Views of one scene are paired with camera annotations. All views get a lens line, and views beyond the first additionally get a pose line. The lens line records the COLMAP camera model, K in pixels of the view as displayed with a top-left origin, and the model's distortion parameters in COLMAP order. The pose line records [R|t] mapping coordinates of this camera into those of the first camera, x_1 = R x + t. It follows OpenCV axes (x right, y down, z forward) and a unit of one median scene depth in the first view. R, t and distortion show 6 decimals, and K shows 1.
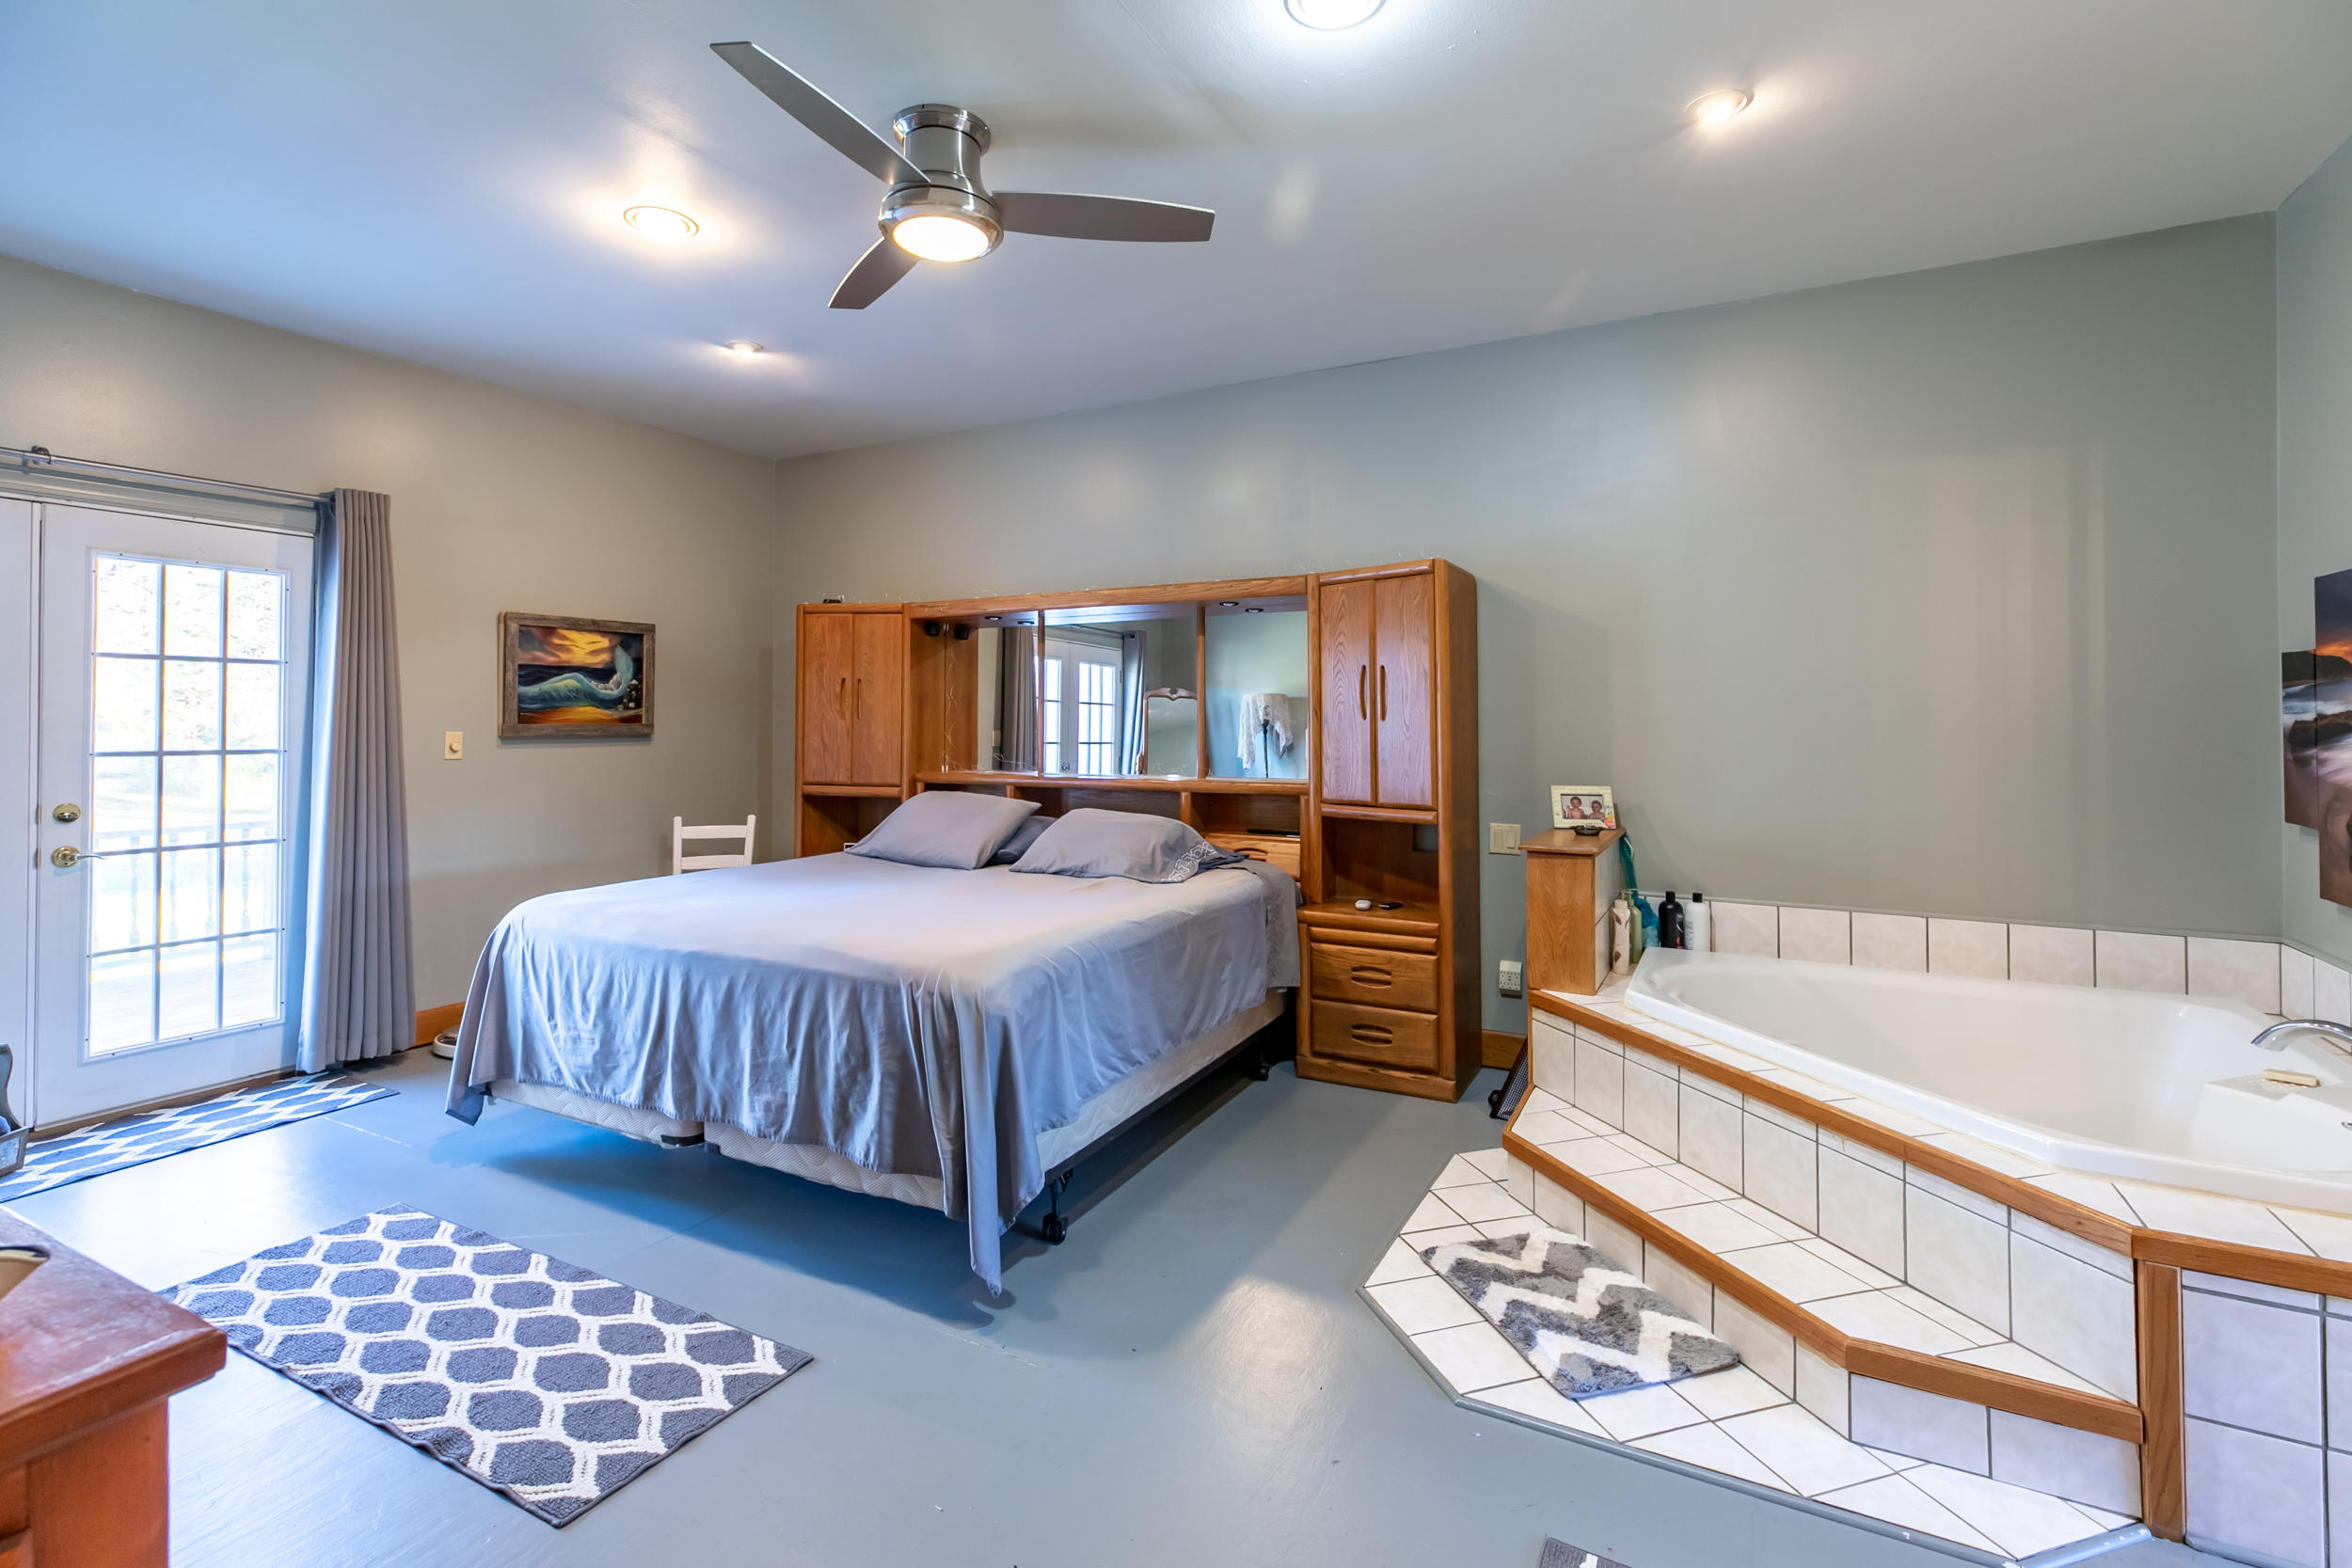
lens RADIAL K [[1071.1, 0, 1177.0], [0, 1071.1, 718.0], [0, 0, 1]] dist [0.003934, 0.000151]
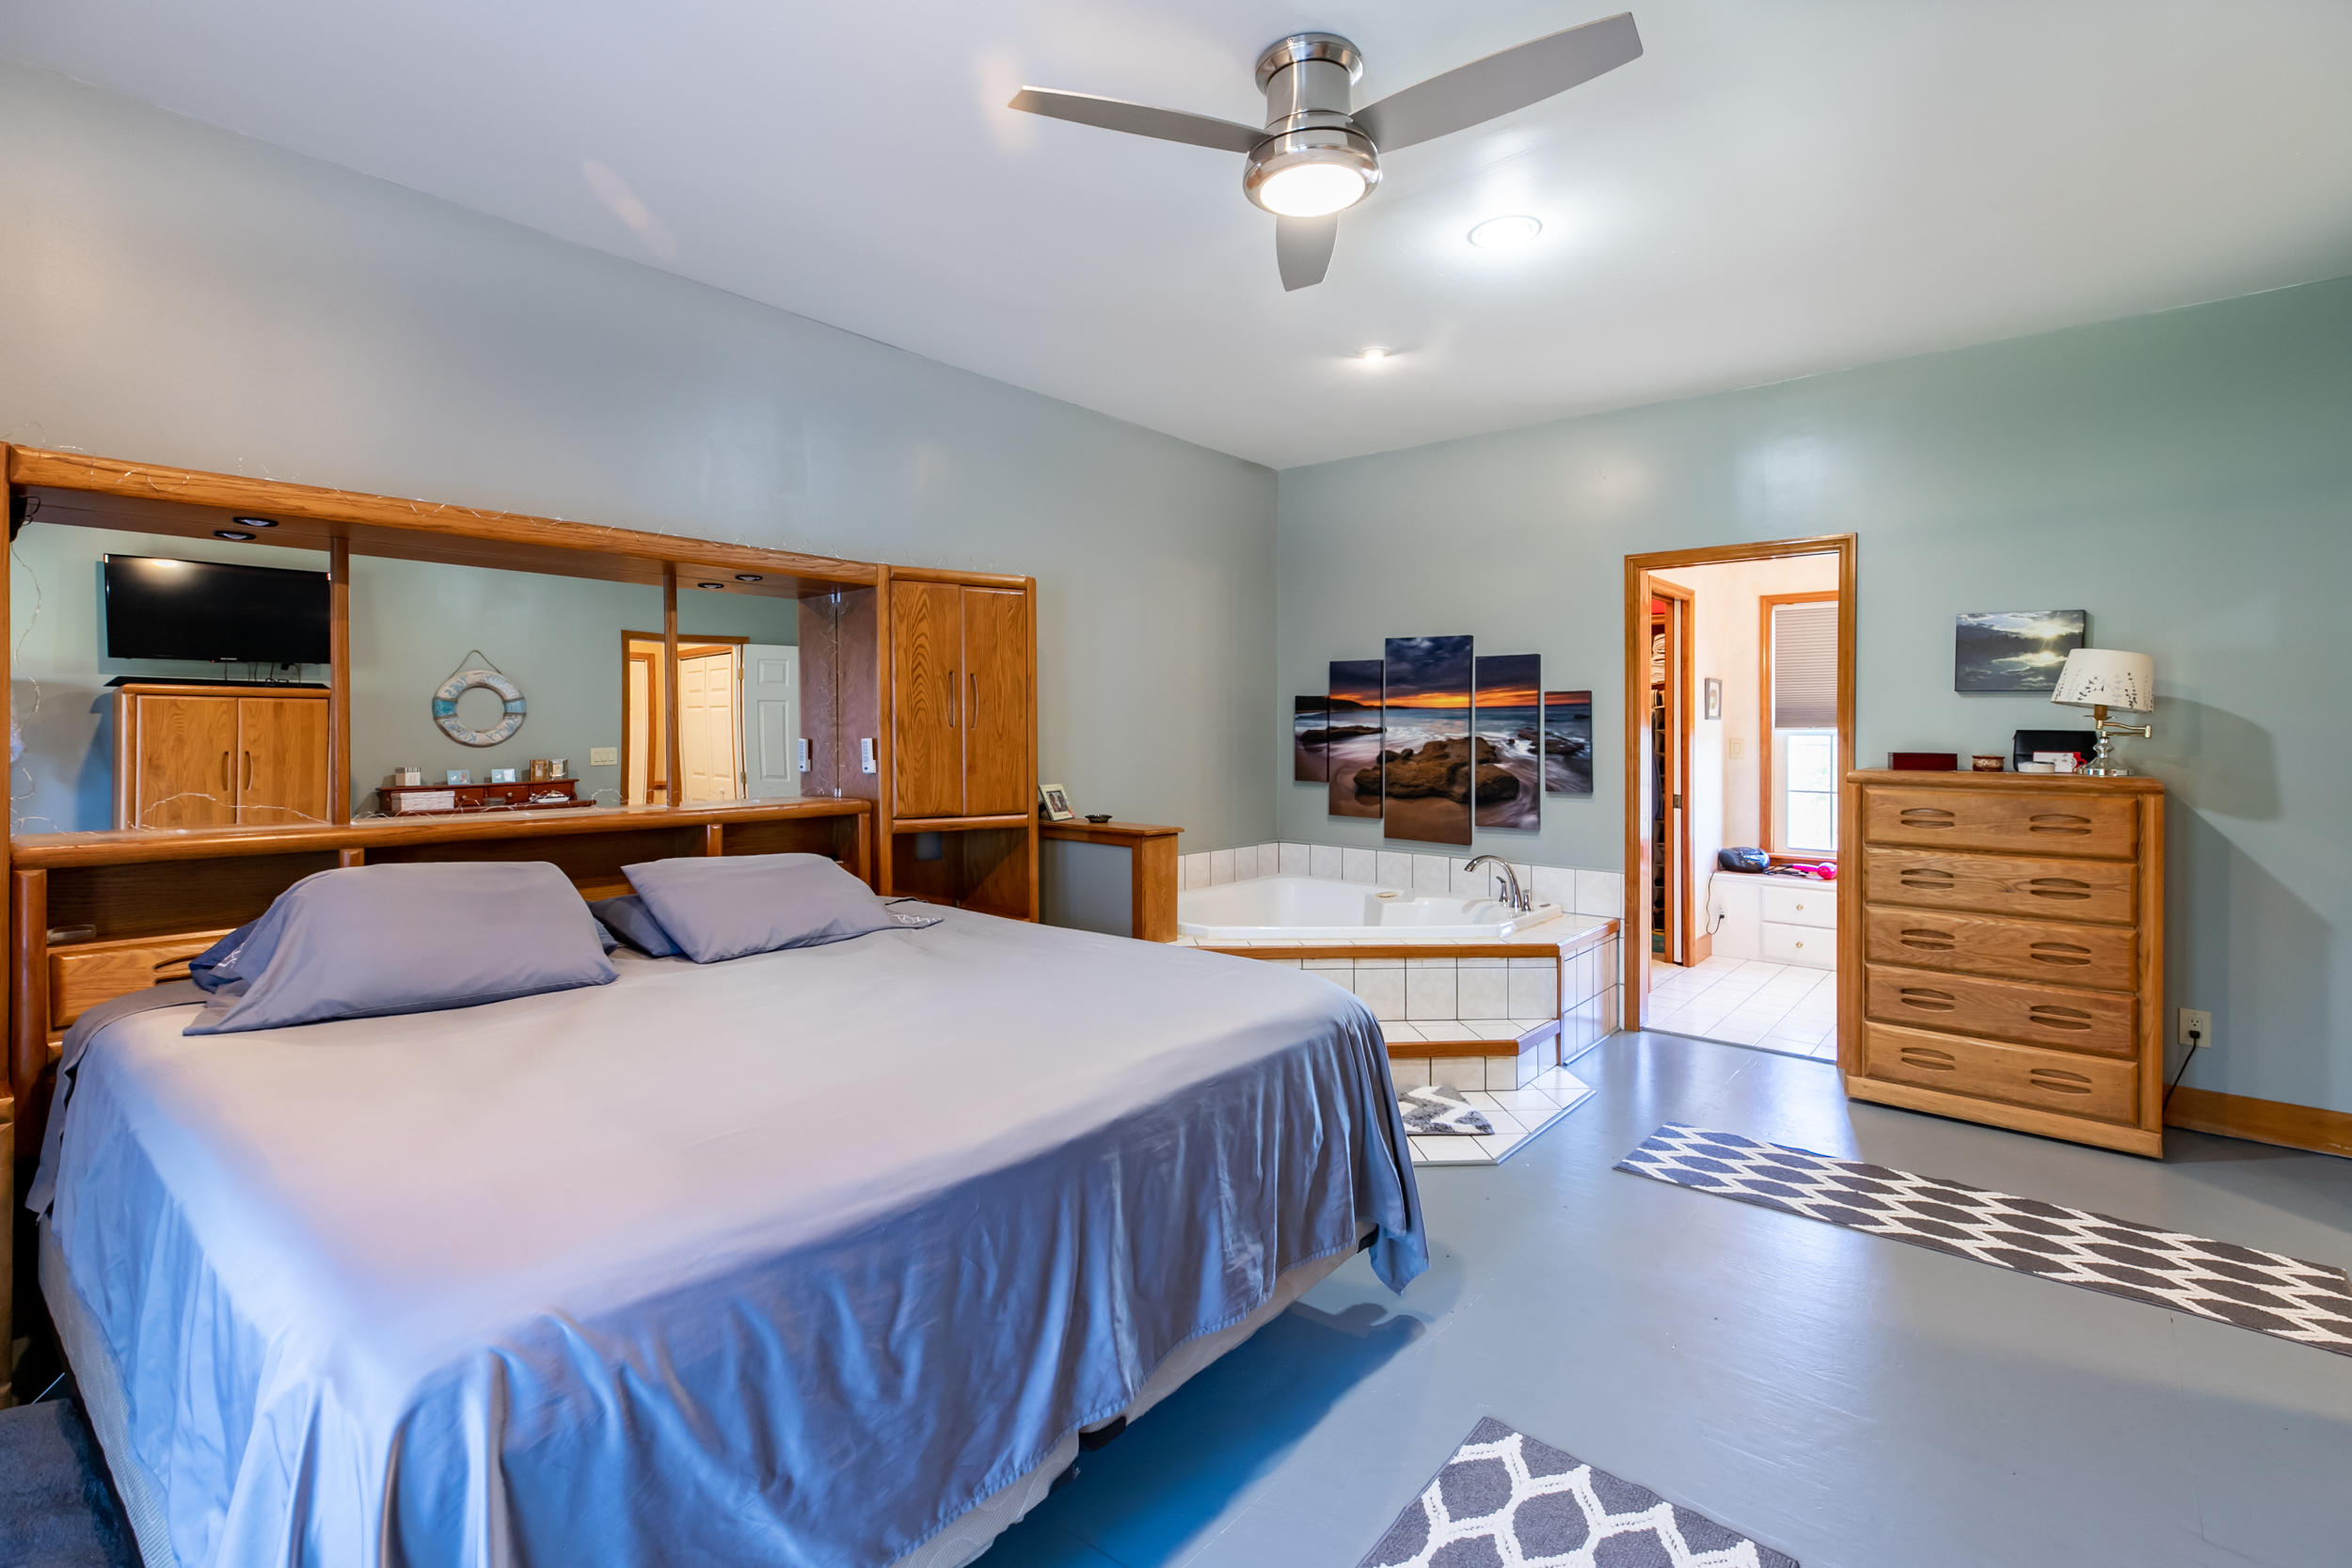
lens RADIAL K [[1076.4, 0, 1172.9], [0, 1076.4, 730.8], [0, 0, 1]] dist [0.001504, 0.000089]
pose [[0.209777, -0.000397, 0.977749, -0.721744], [-0.005723, 0.999982, 0.001634, 0.001573], [-0.977733, -0.005939, 0.209771, 0.593198]]
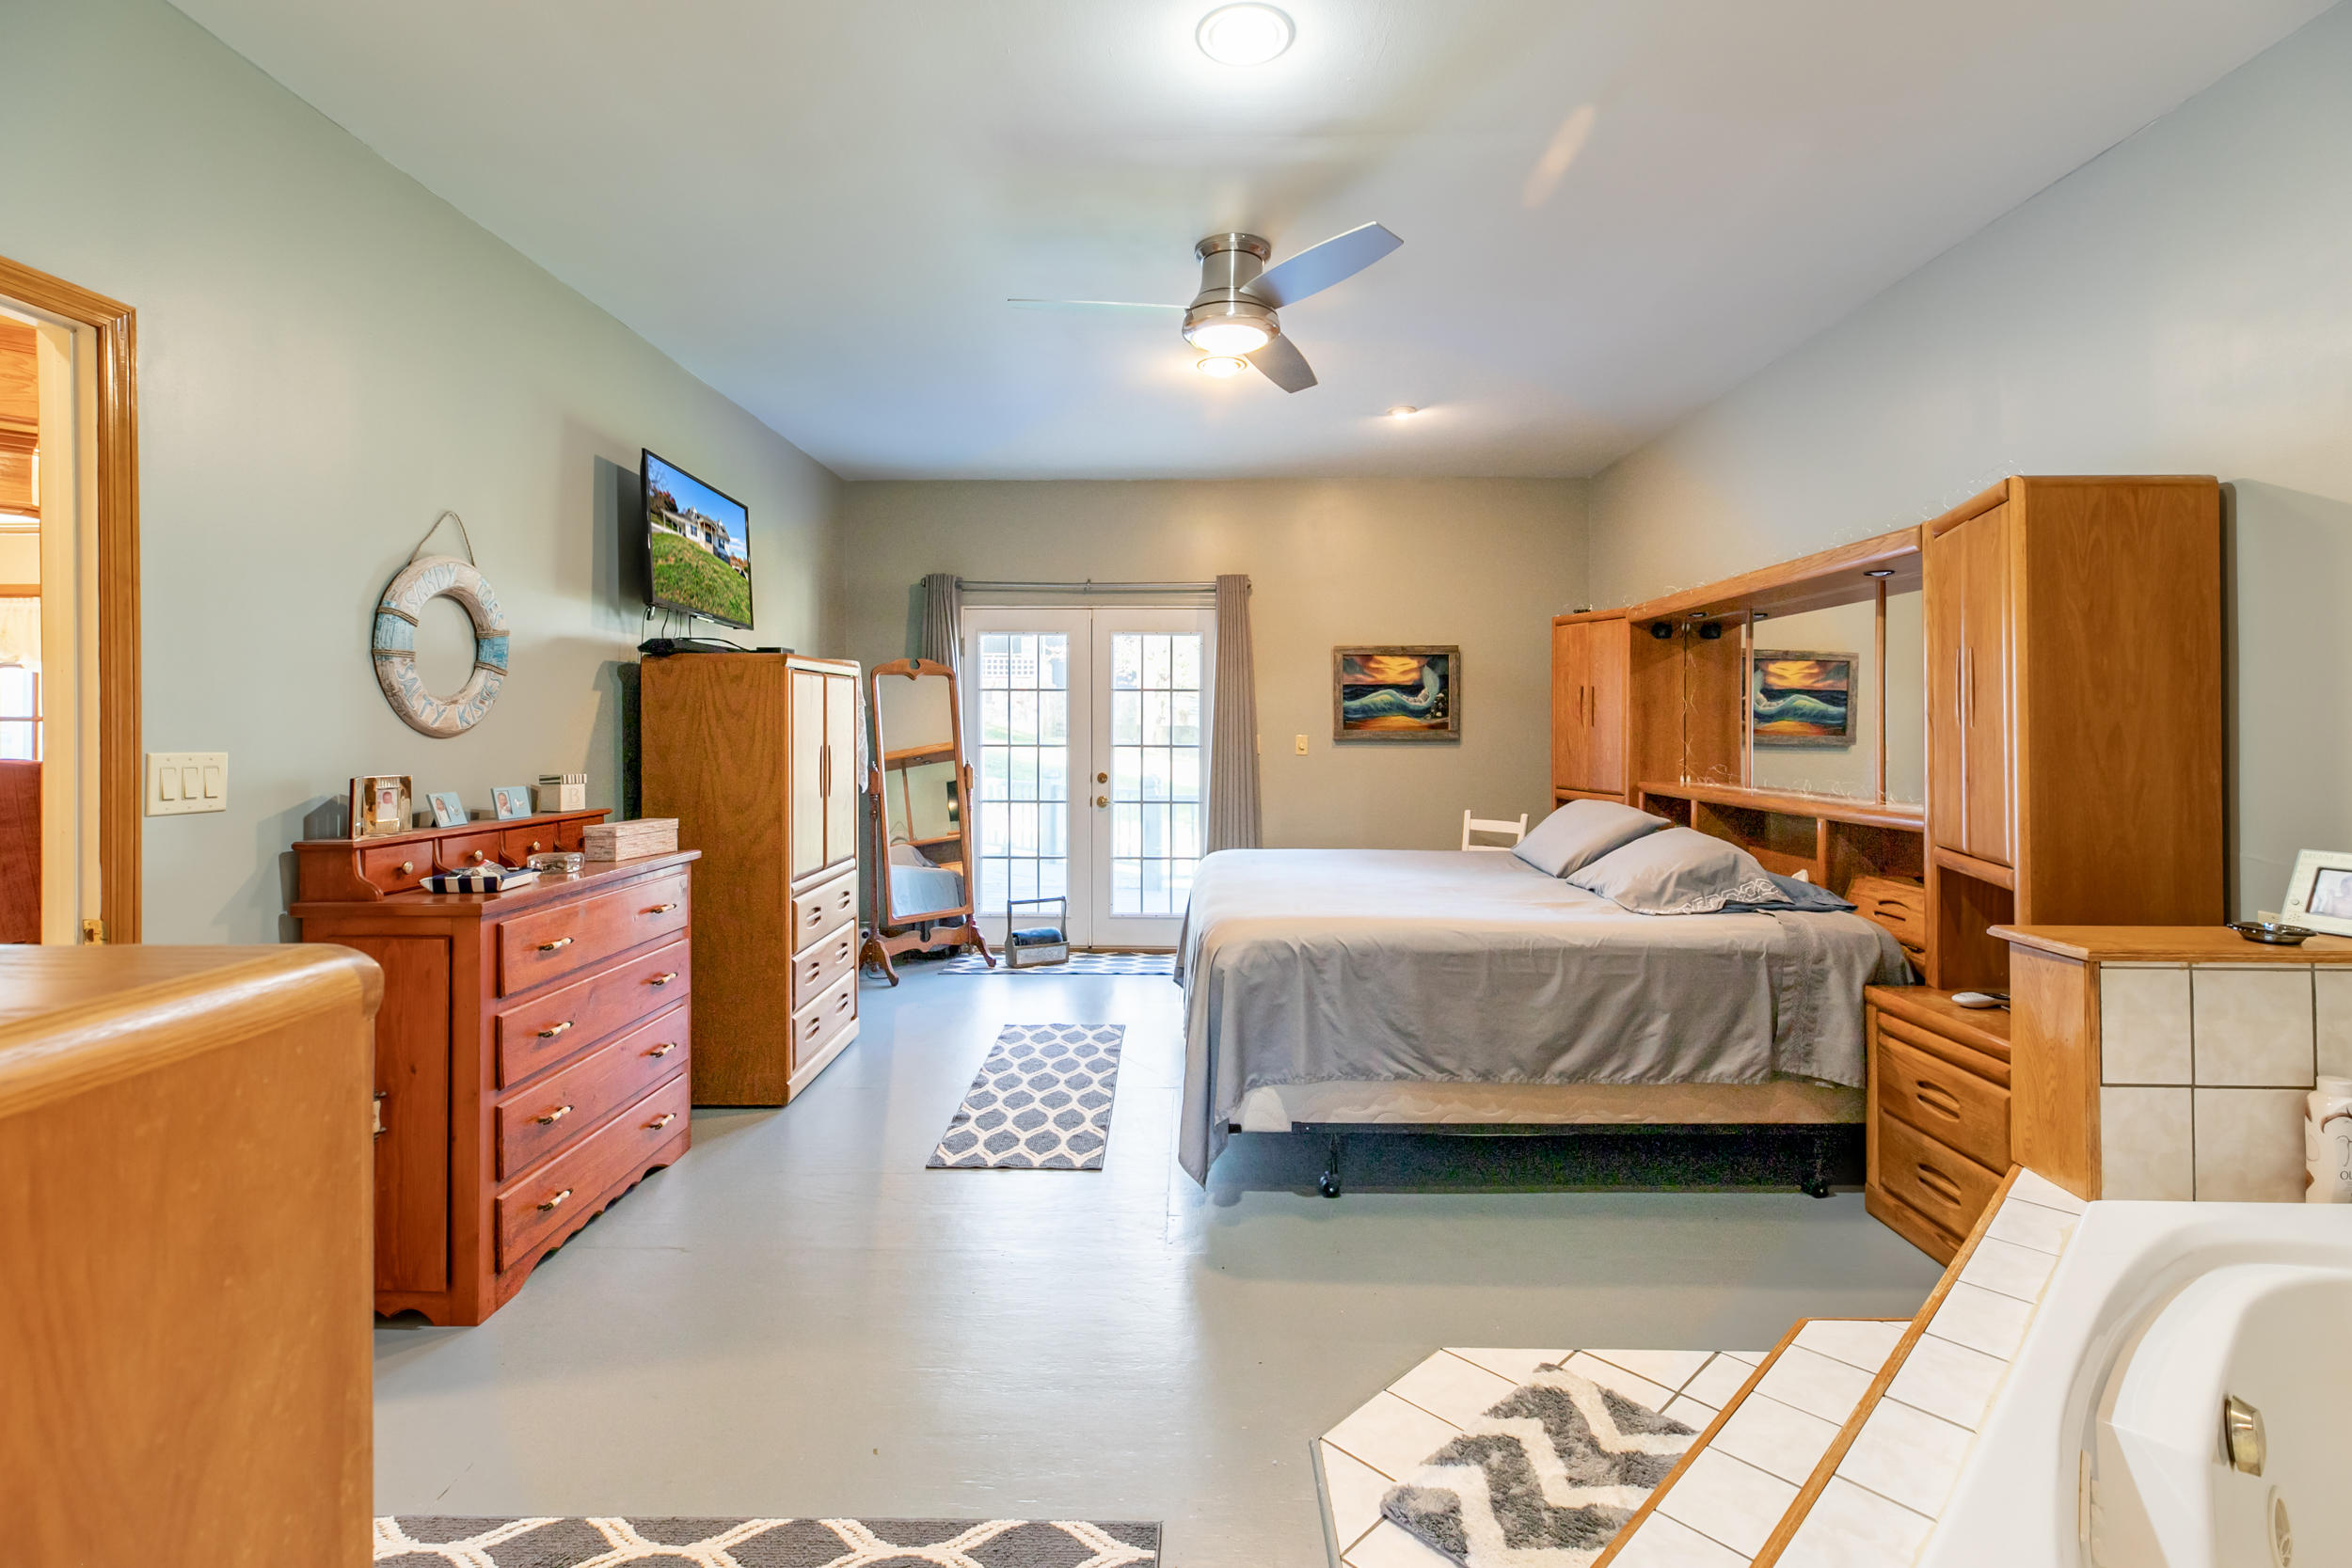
lens RADIAL K [[1076.4, 0, 1172.9], [0, 1076.4, 730.8], [0, 0, 1]] dist [0.001504, 0.000089]
pose [[0.458197, 0.004933, -0.888837, 0.548609], [0.000929, 0.999981, 0.006029, -0.001493], [0.888850, -0.003588, 0.458184, 0.234336]]
